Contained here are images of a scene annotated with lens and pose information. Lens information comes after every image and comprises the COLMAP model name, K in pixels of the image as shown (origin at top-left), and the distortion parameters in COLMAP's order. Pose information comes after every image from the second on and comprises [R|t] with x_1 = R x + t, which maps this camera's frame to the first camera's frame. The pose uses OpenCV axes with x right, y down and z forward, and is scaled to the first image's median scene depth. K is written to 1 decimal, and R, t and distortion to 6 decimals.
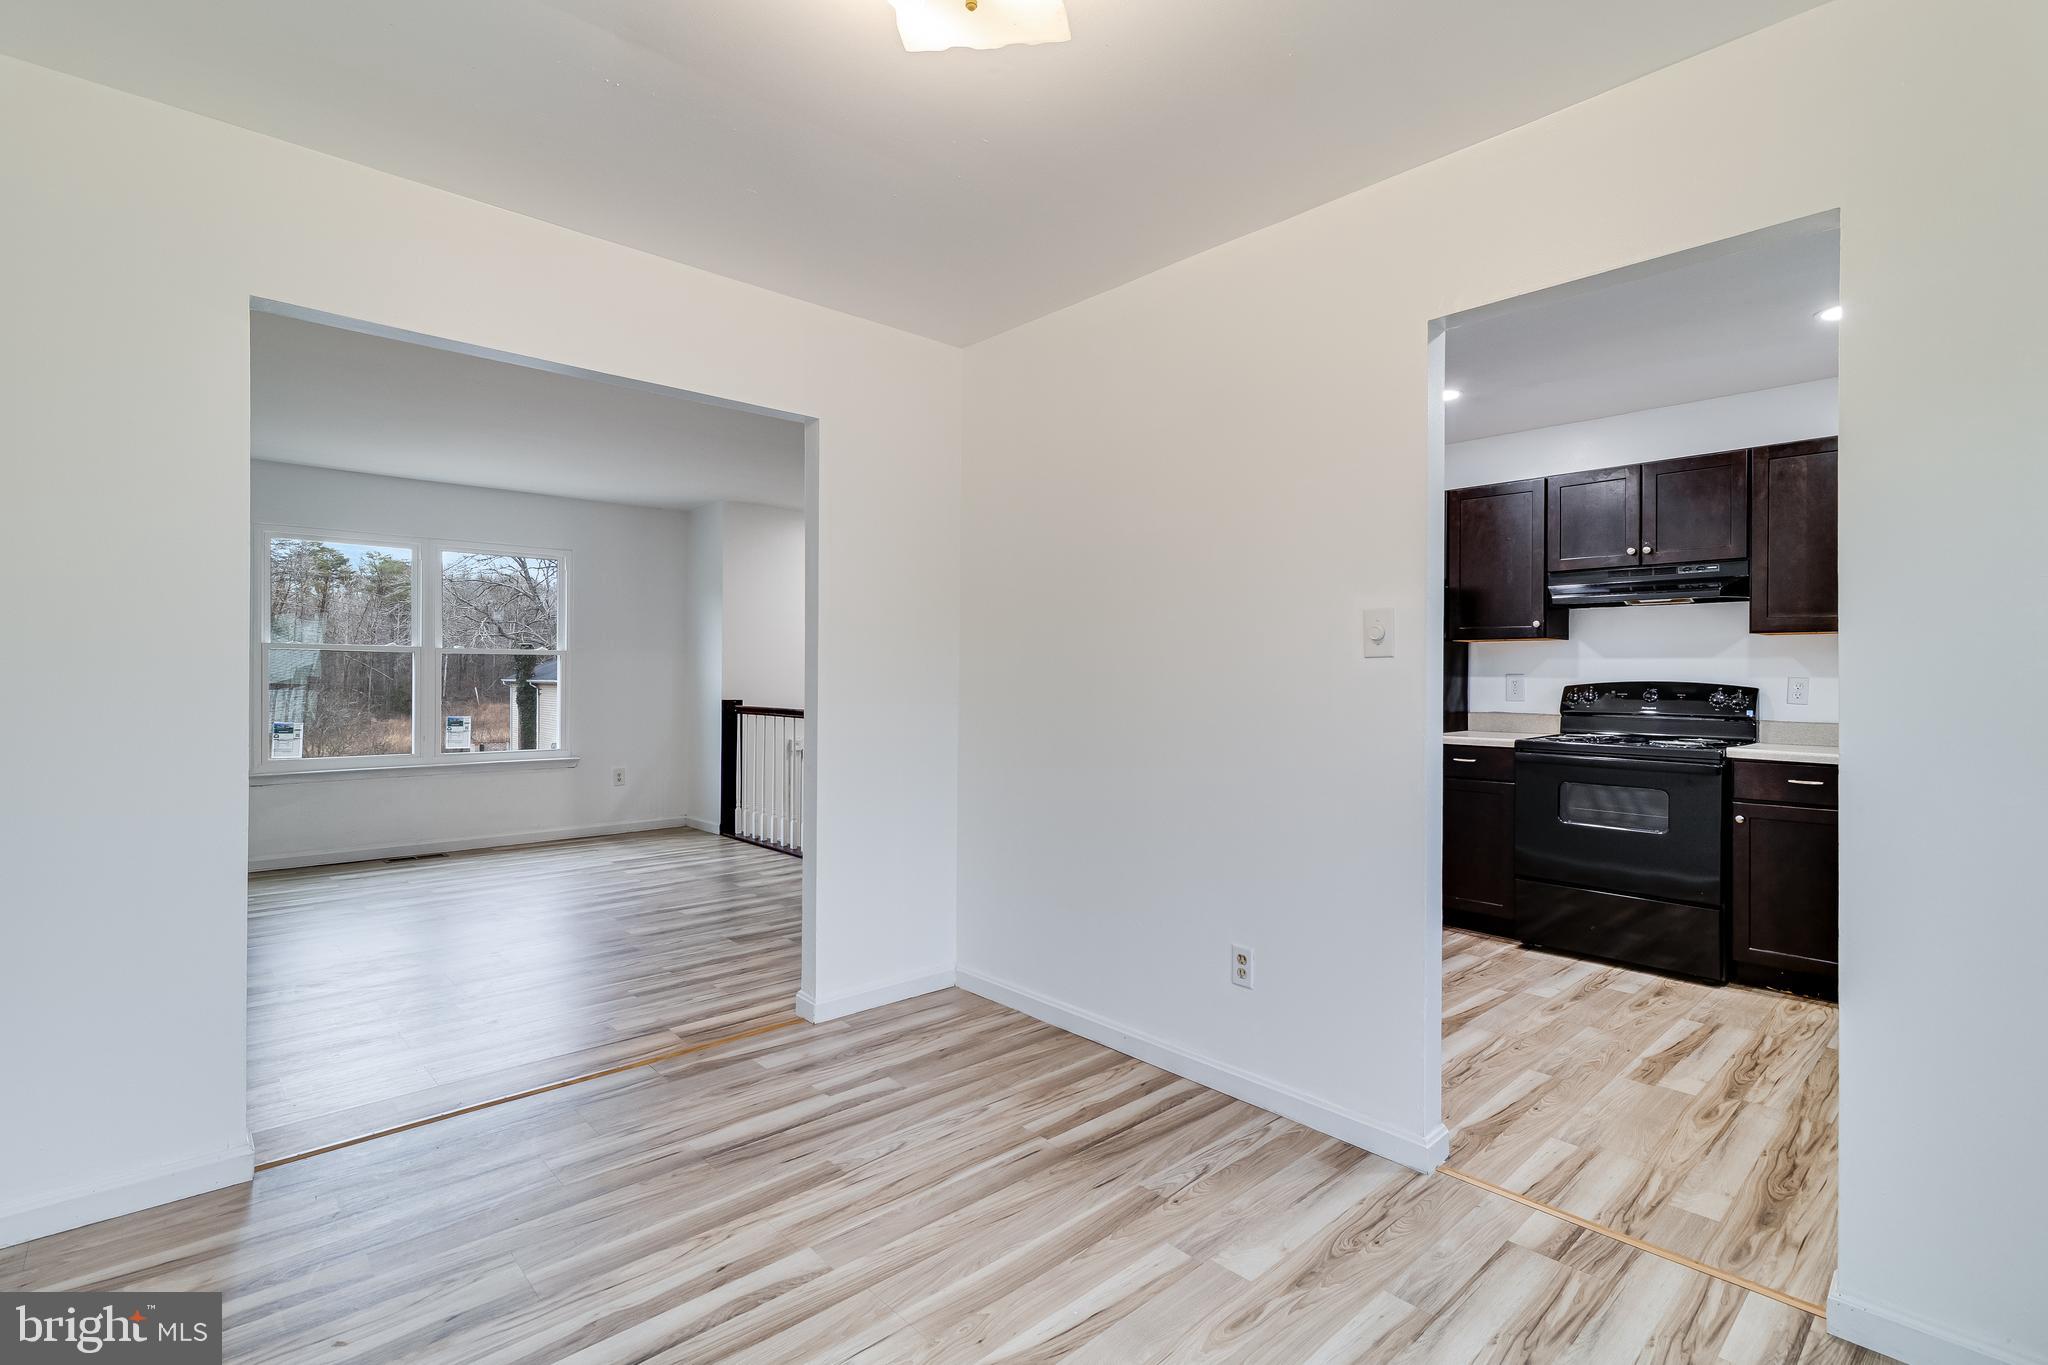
lens RADIAL K [[938.3, 0, 1024.0], [0, 938.3, 682.5], [0, 0, 1]] dist [0.003294, 0.000045]
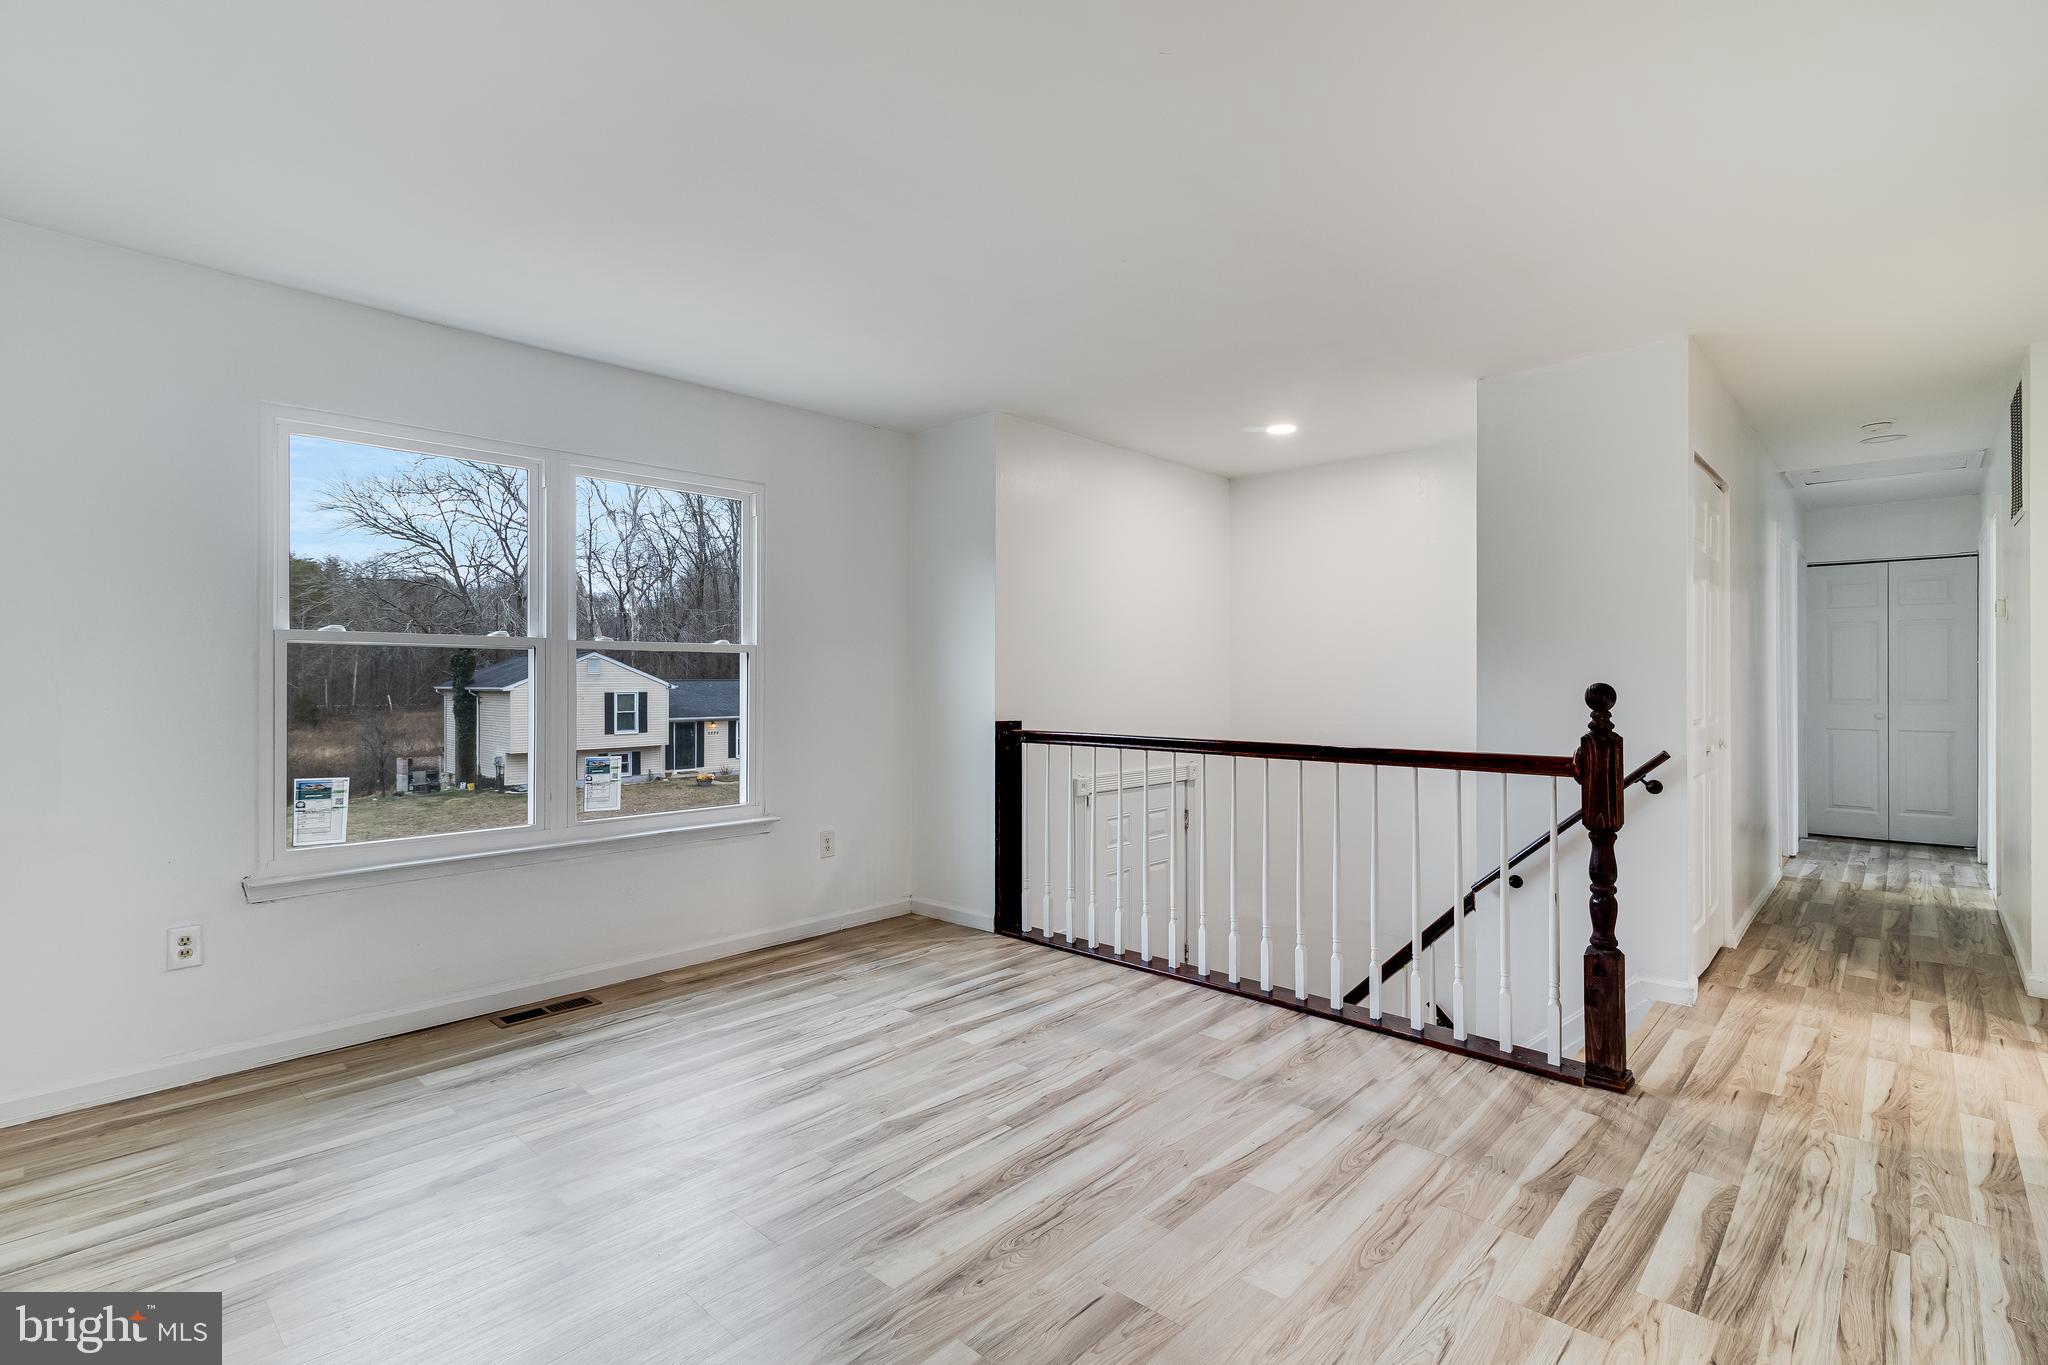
lens RADIAL K [[938.3, 0, 1024.0], [0, 938.3, 682.5], [0, 0, 1]] dist [0.003294, 0.000045]
pose [[0.997604, -0.010898, 0.068321, -0.350260], [0.010947, 0.999940, -0.000346, -0.007694], [-0.068313, 0.001093, 0.997663, 0.362735]]
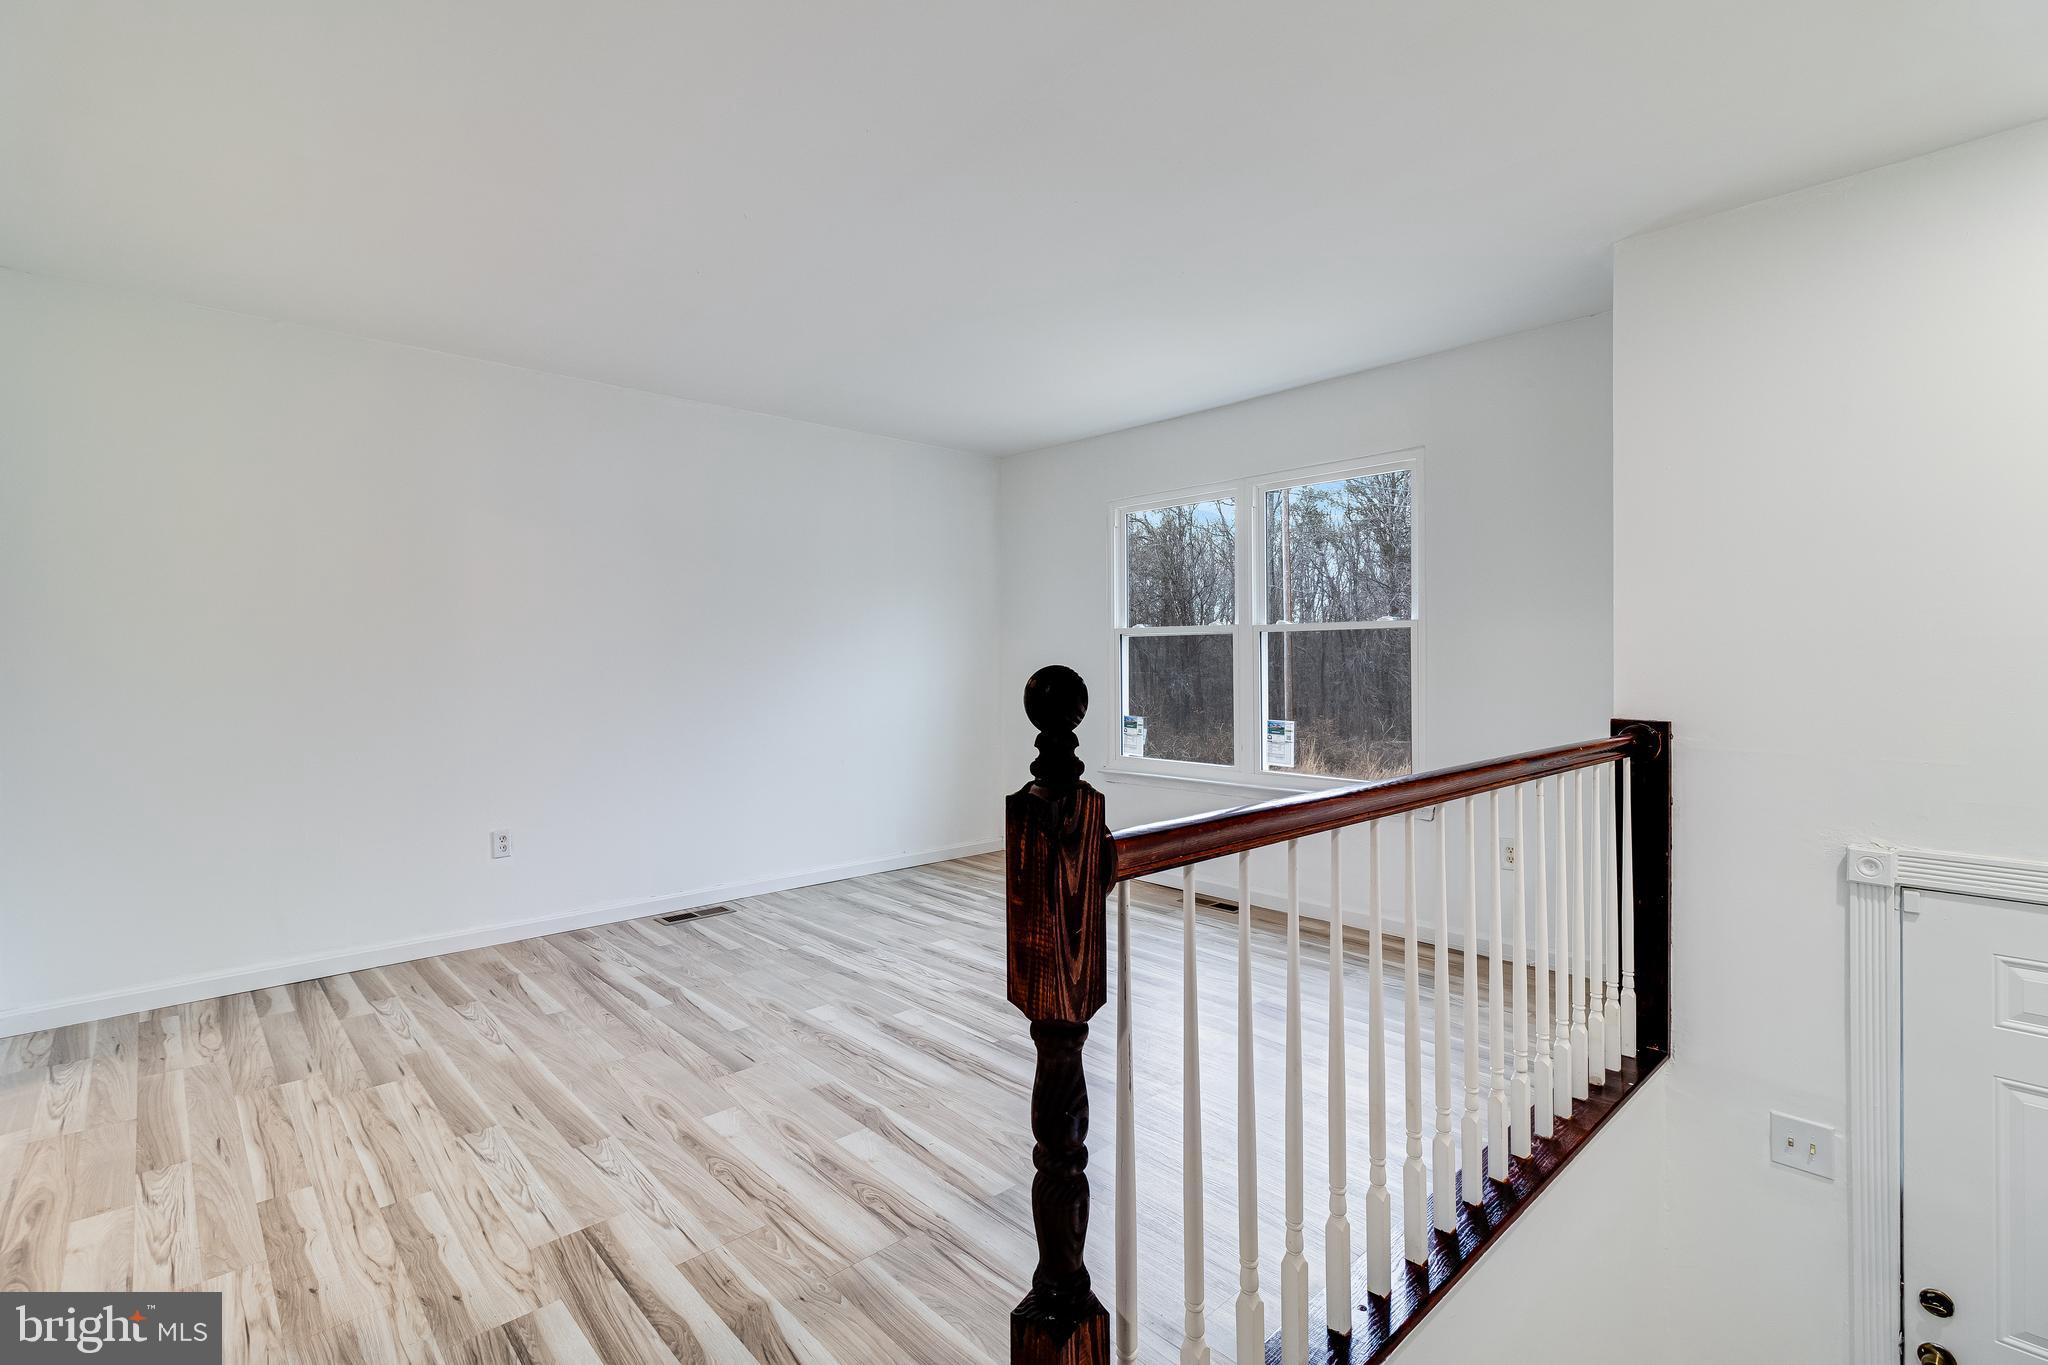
lens RADIAL K [[938.3, 0, 1024.0], [0, 938.3, 682.5], [0, 0, 1]] dist [0.003294, 0.000045]
pose [[0.002908, 0.013409, -0.999906, 0.093384], [0.000874, 0.999910, 0.013411, -0.002898], [0.999995, -0.000913, 0.002896, 0.743742]]
